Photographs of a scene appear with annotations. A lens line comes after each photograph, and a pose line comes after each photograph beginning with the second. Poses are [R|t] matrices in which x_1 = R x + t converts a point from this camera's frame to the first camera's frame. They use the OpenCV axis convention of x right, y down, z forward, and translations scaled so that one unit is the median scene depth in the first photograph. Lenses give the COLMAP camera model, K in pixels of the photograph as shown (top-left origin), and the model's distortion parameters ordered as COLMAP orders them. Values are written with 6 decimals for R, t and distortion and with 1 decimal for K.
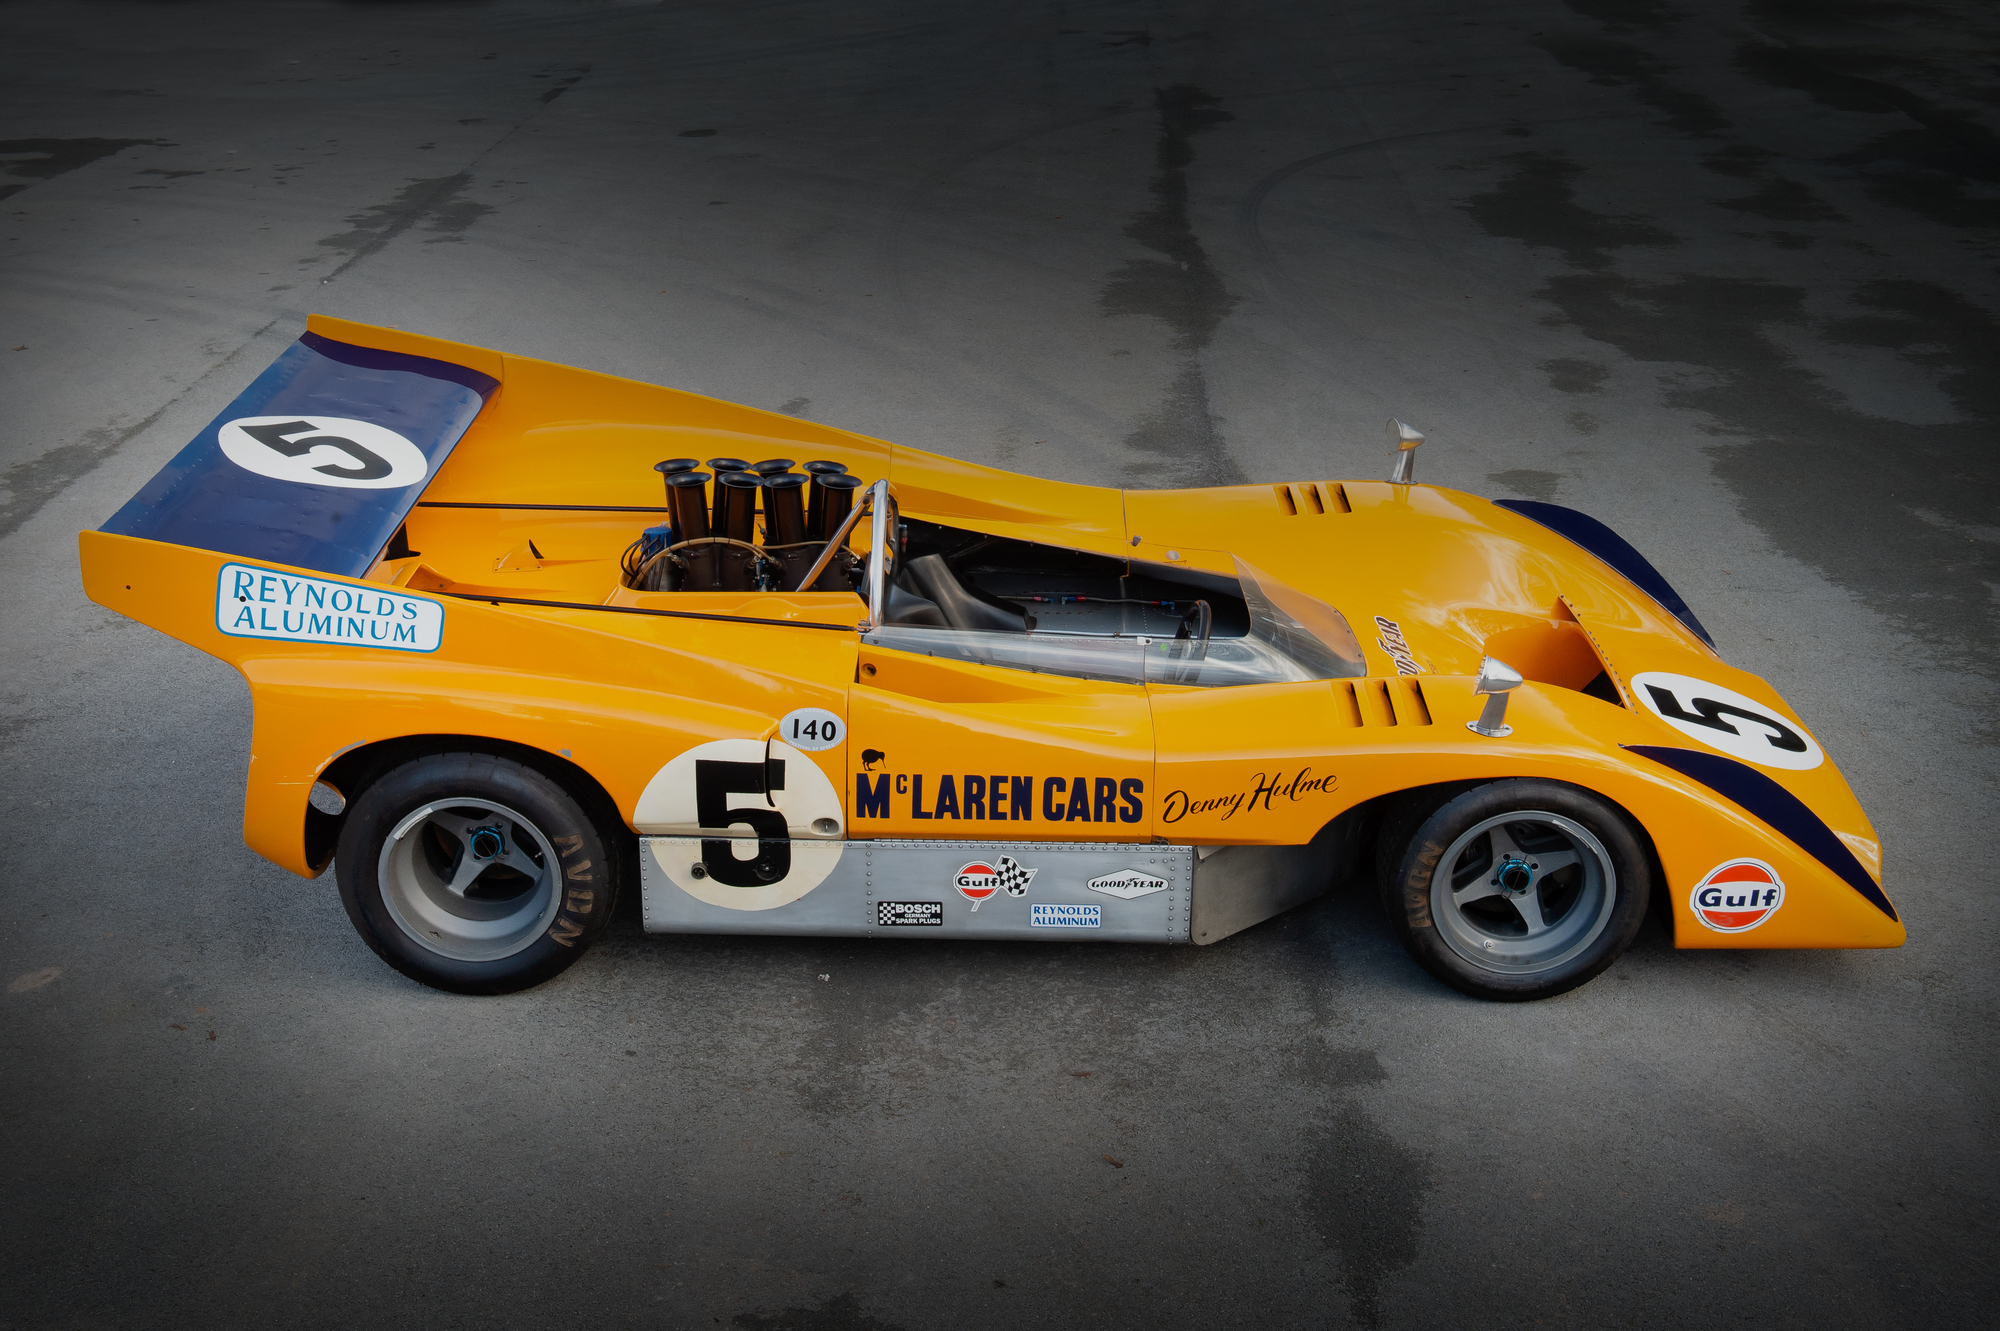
lens RADIAL K [[2434.7, 0, 997.7], [0, 2434.7, 664.1], [0, 0, 1]] dist [-0.037515, 0.000000]
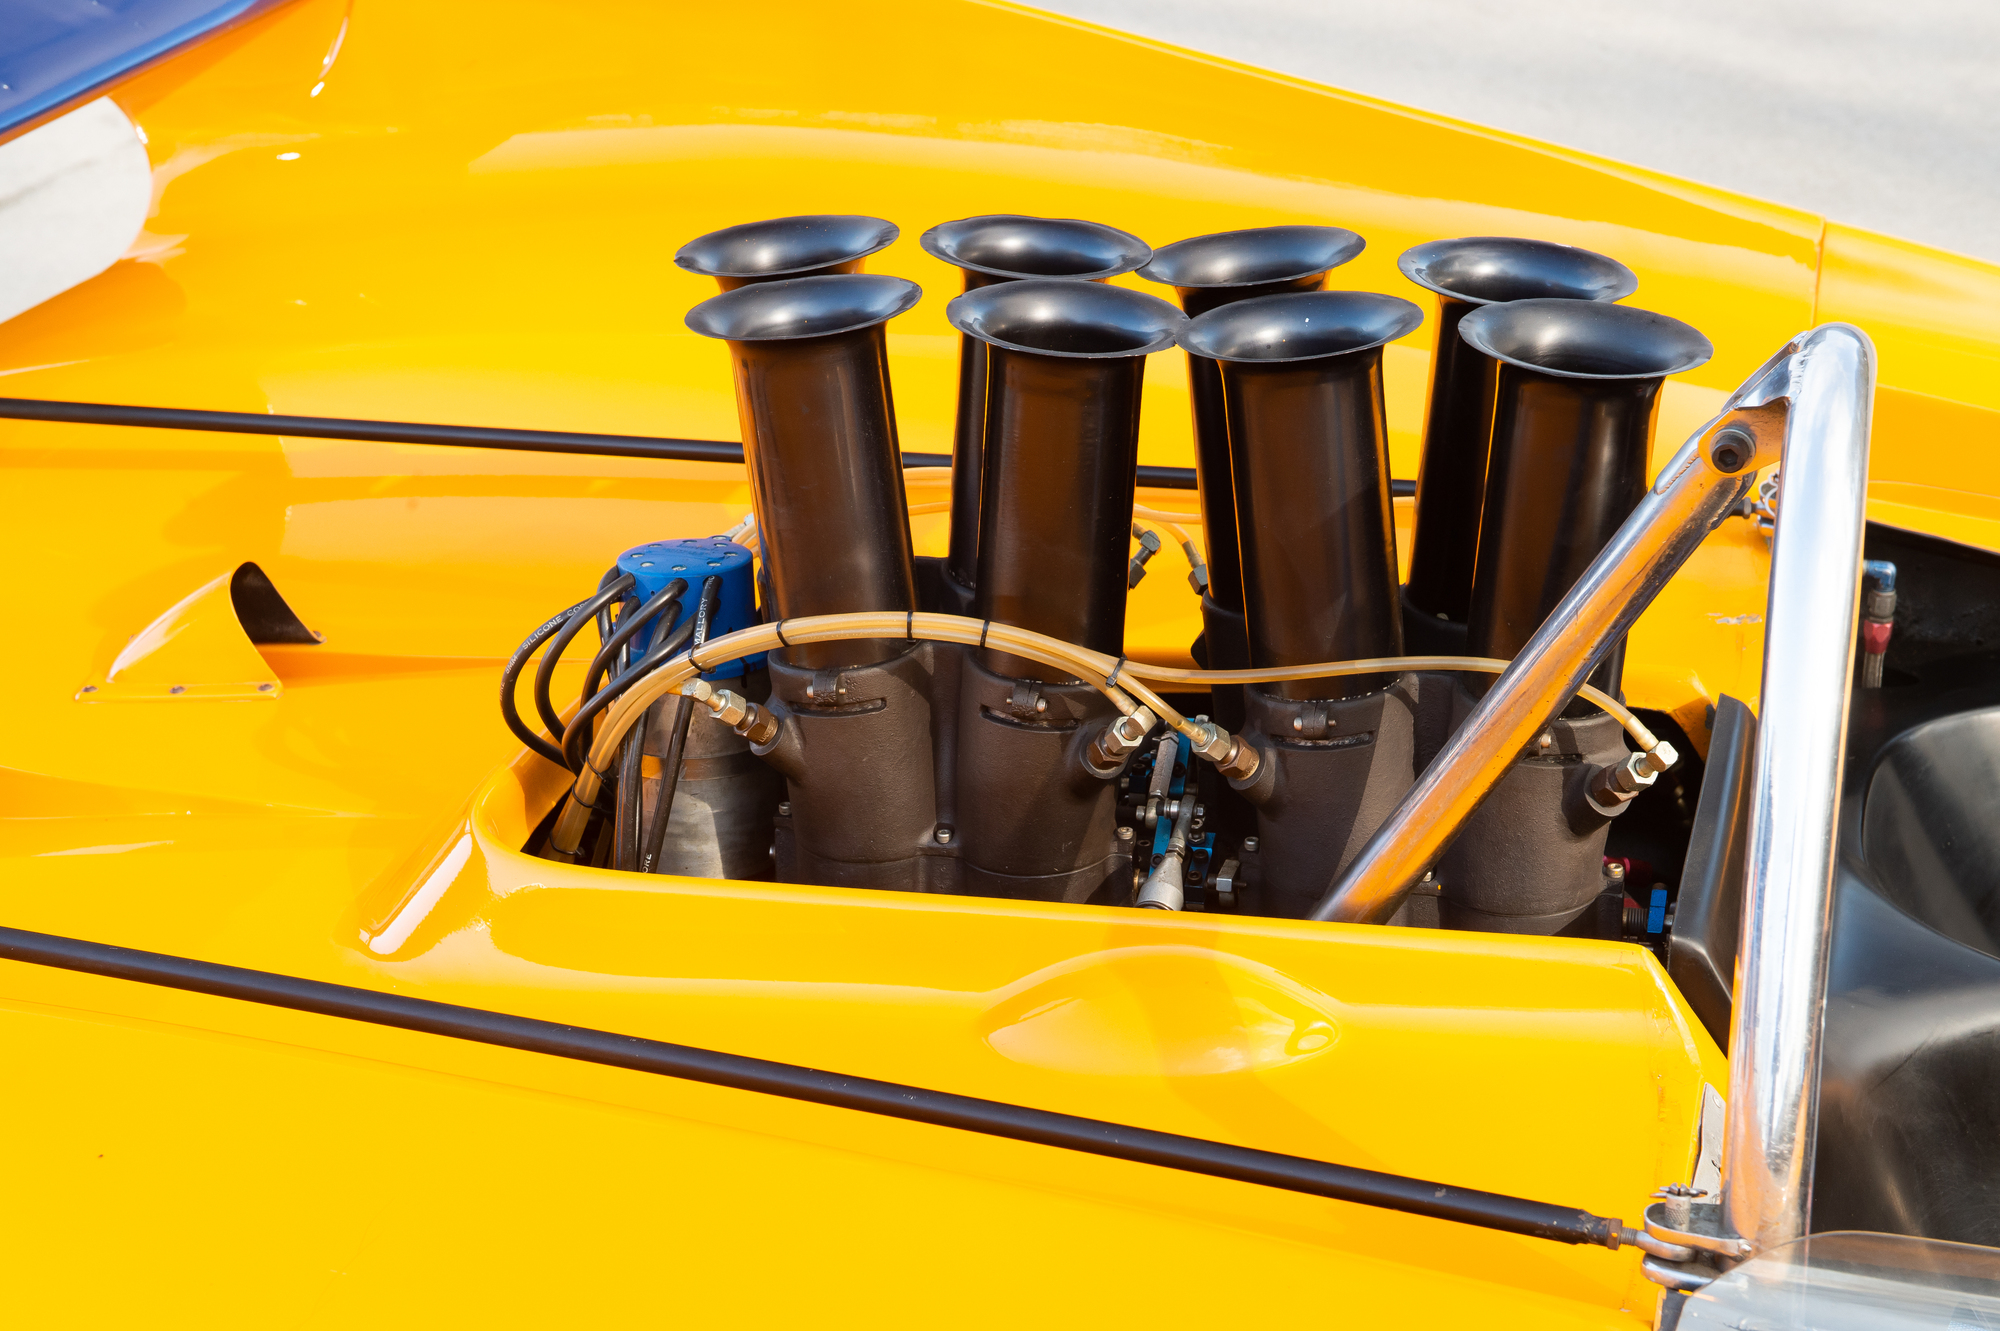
lens RADIAL K [[3546.7, 0, 1001.2], [0, 3546.7, 660.2], [0, 0, 1]] dist [0.001357, 0.000000]
pose [[0.970433, 0.048331, -0.236482, -0.042849], [-0.049967, 0.998750, -0.000929, -0.047795], [0.236142, 0.012718, 0.971635, 0.721556]]
